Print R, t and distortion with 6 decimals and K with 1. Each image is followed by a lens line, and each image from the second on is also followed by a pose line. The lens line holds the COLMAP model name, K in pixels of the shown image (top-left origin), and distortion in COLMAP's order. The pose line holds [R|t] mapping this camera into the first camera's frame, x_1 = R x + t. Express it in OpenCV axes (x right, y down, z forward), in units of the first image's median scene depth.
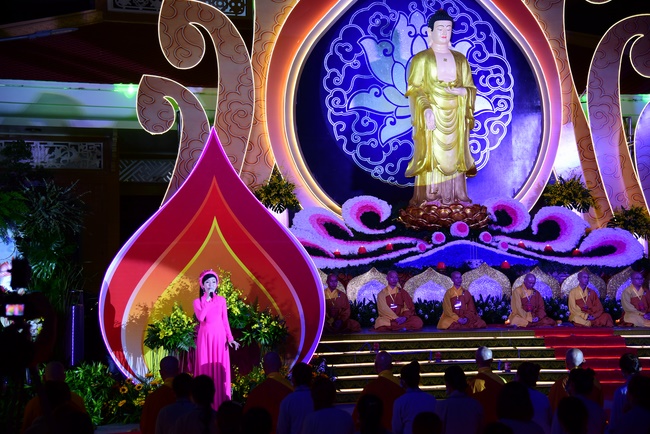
lens RADIAL K [[1171.4, 0, 325.2], [0, 1171.4, 218.1], [0, 0, 1]] dist [0.544437, 0.000000]
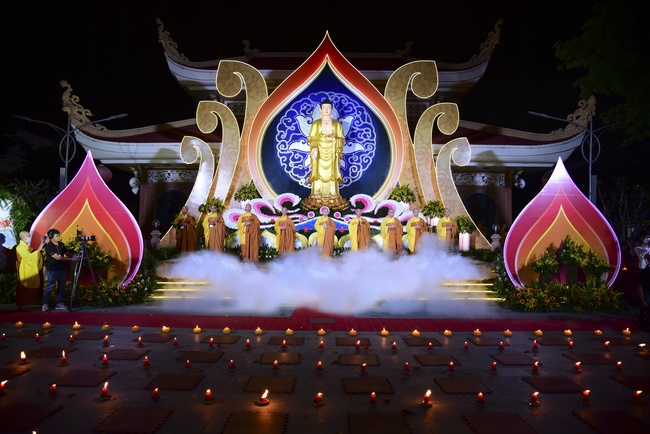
lens RADIAL K [[450.3, 0, 324.8], [0, 450.3, 217.8], [0, 0, 1]] dist [-0.062046, -0.000221]
pose [[0.958071, 0.019842, -0.285842, 0.298989], [-0.015567, 0.999731, 0.017221, 0.007986], [0.286107, -0.012050, 0.958122, 0.283360]]
